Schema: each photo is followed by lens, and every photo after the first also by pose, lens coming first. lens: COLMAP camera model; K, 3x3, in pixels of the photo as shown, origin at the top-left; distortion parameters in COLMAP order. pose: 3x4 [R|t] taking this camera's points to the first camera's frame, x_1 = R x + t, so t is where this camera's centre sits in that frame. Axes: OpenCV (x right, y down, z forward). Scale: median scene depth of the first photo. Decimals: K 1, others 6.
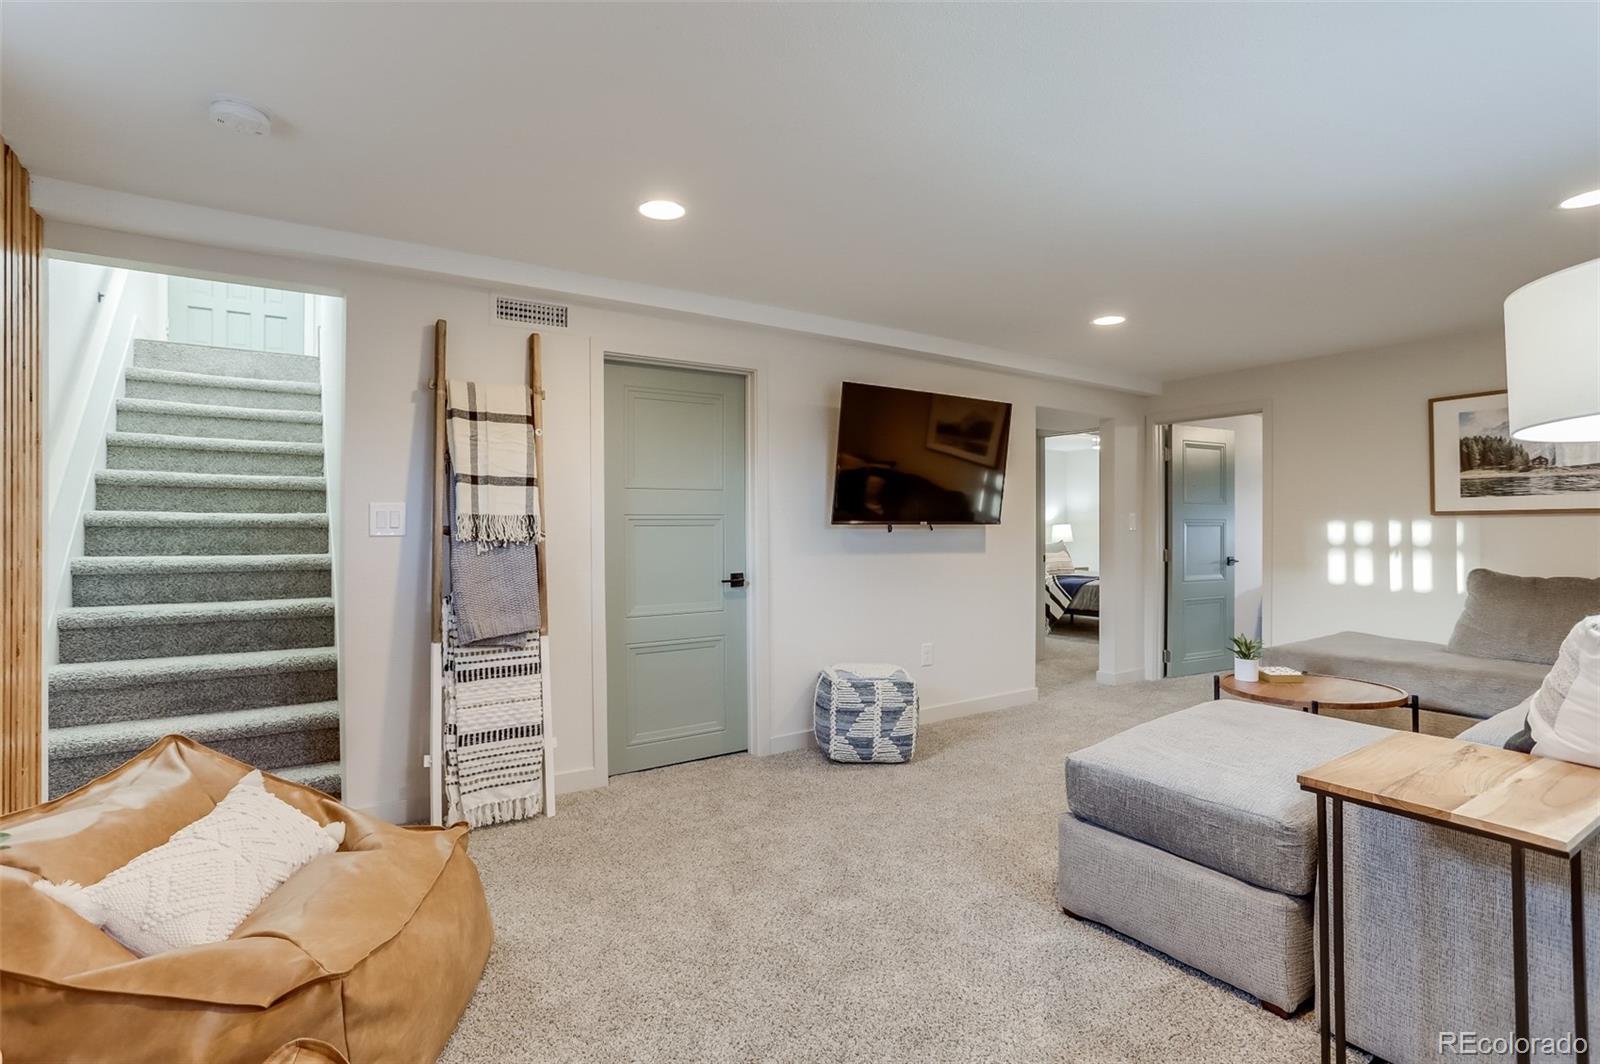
lens RADIAL K [[780.8, 0, 800.3], [0, 780.8, 521.1], [0, 0, 1]] dist [-0.048615, 0.028269]
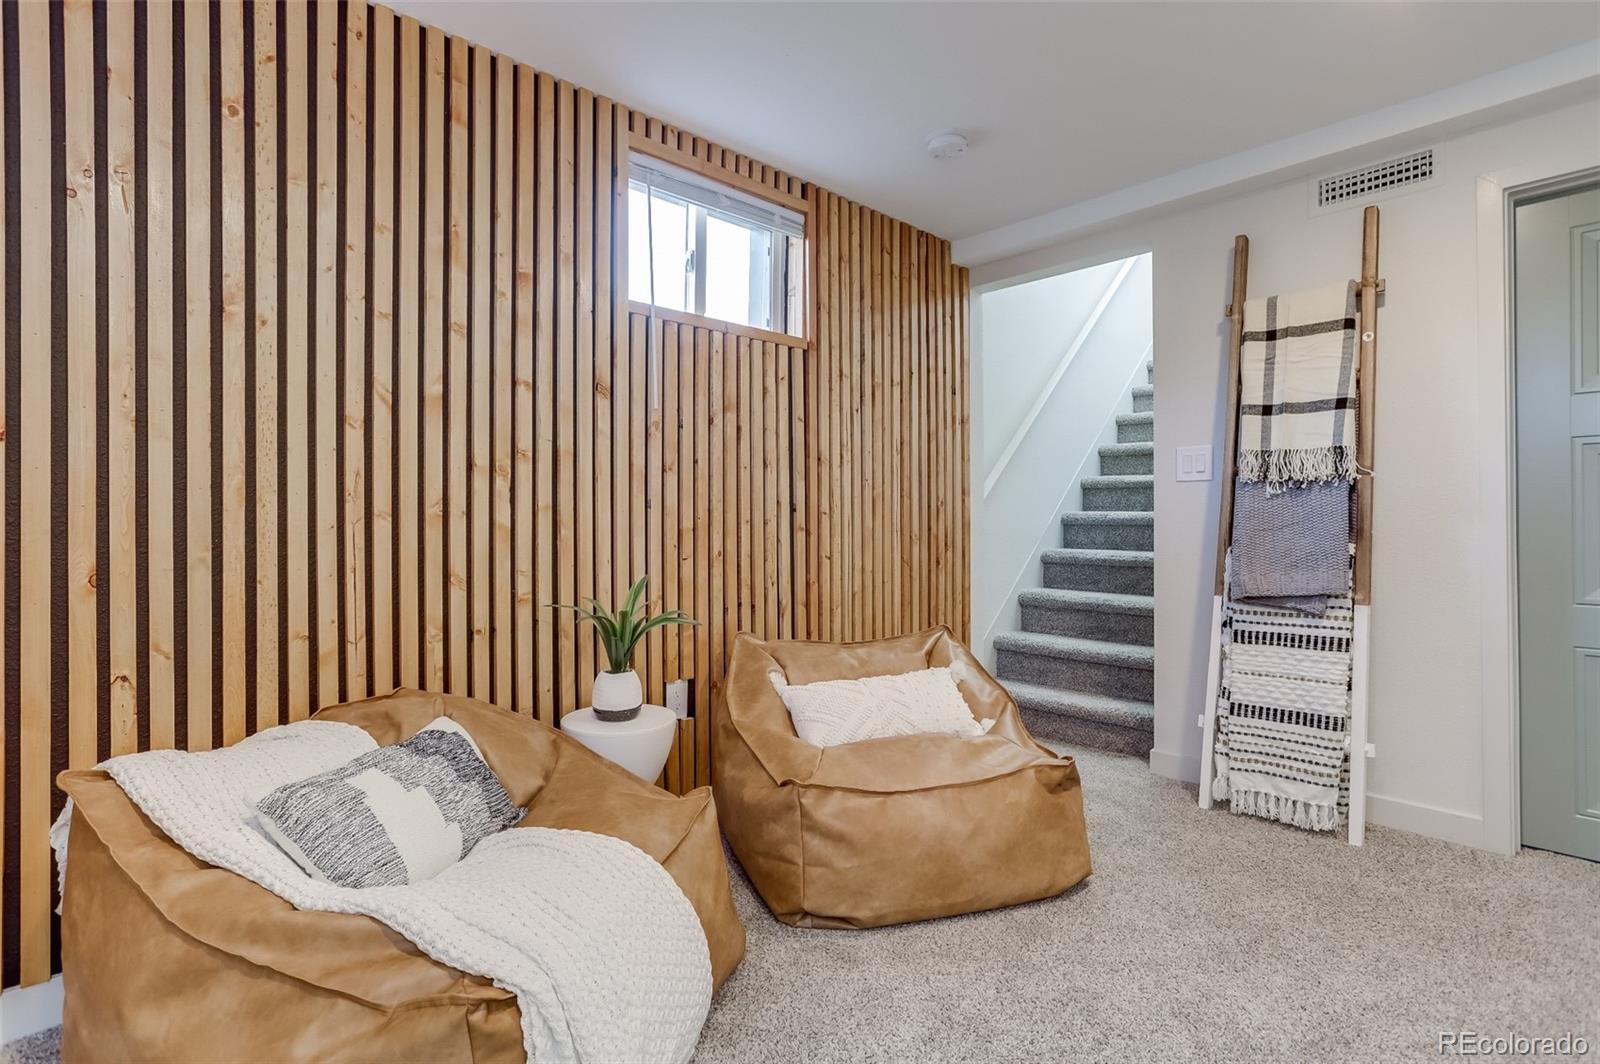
lens RADIAL K [[780.8, 0, 789.5], [0, 780.8, 517.3], [0, 0, 1]] dist [-0.048615, 0.028269]
pose [[0.155892, -0.002534, -0.987771, 0.330183], [0.010864, 0.999941, -0.000850, 0.059355], [0.987714, -0.010599, 0.155910, 0.349741]]
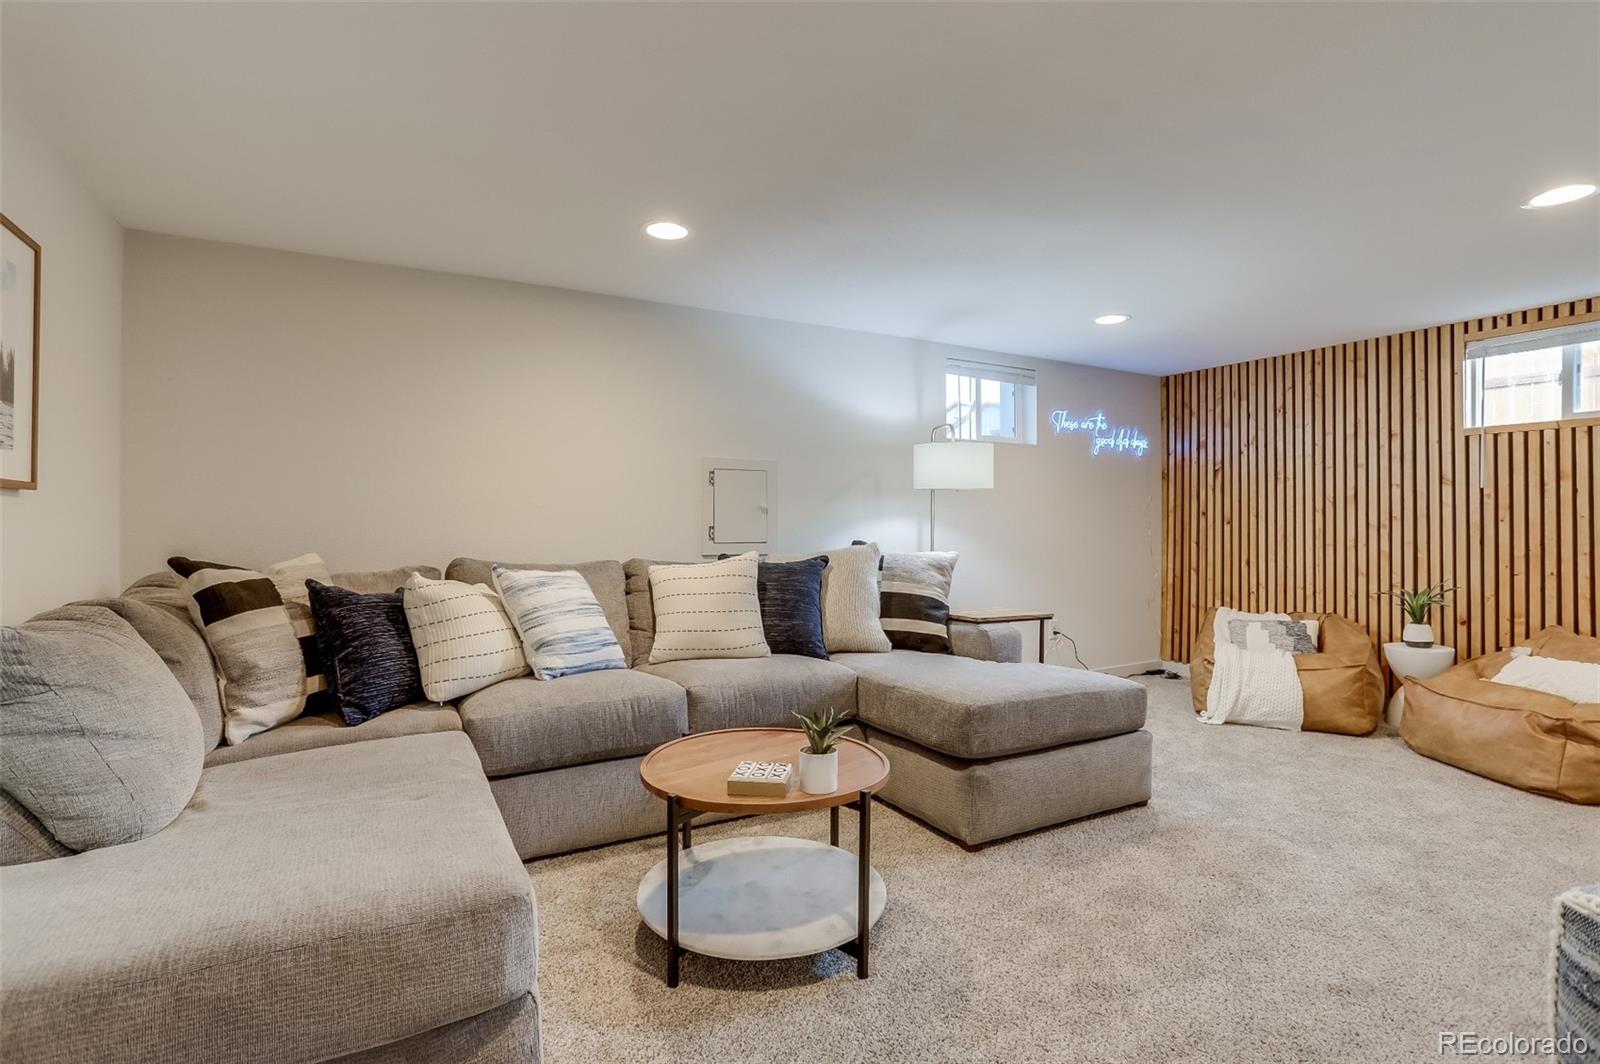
lens RADIAL K [[780.8, 0, 801.3], [0, 780.8, 530.3], [0, 0, 1]] dist [-0.048615, 0.028269]
pose [[-0.996947, 0.003157, 0.078012, 0.641270], [0.002787, 0.999984, -0.004854, 0.026148], [-0.078026, -0.004622, -0.996941, 1.832197]]
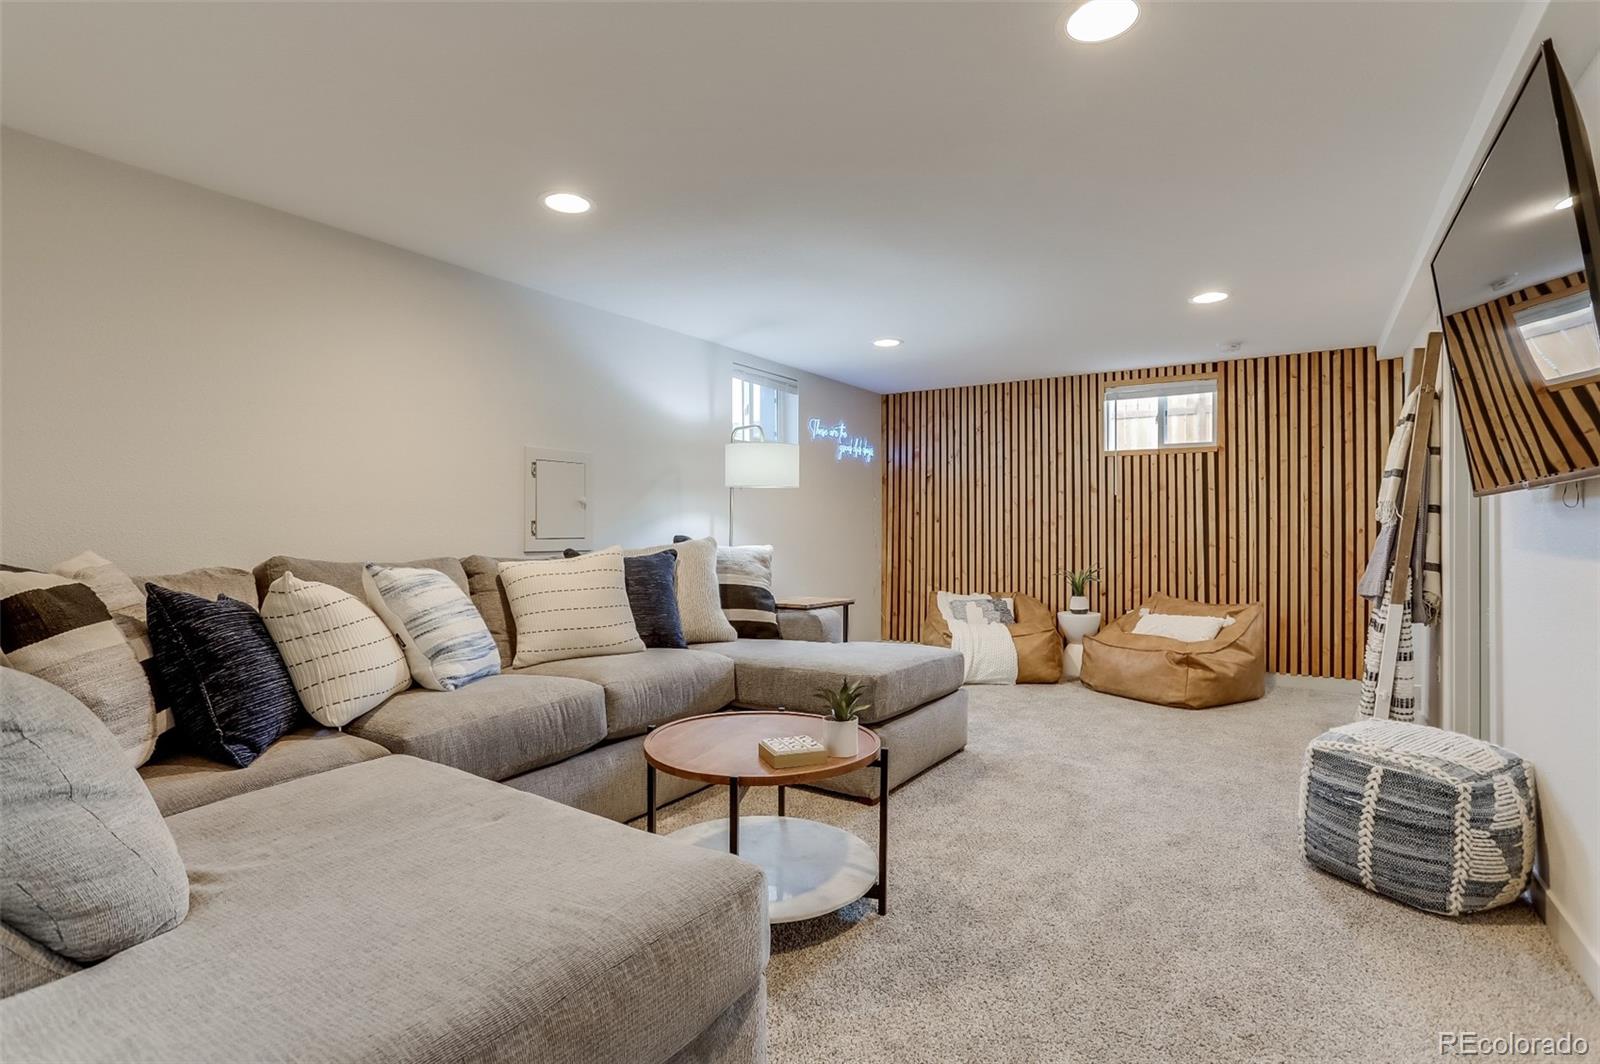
lens RADIAL K [[780.8, 0, 807.3], [0, 780.8, 539.1], [0, 0, 1]] dist [-0.048615, 0.028269]
pose [[-0.919281, 0.009958, -0.393476, 0.988959], [0.008496, 0.999949, 0.005458, 0.038926], [0.393510, 0.001674, -0.919319, 1.825433]]
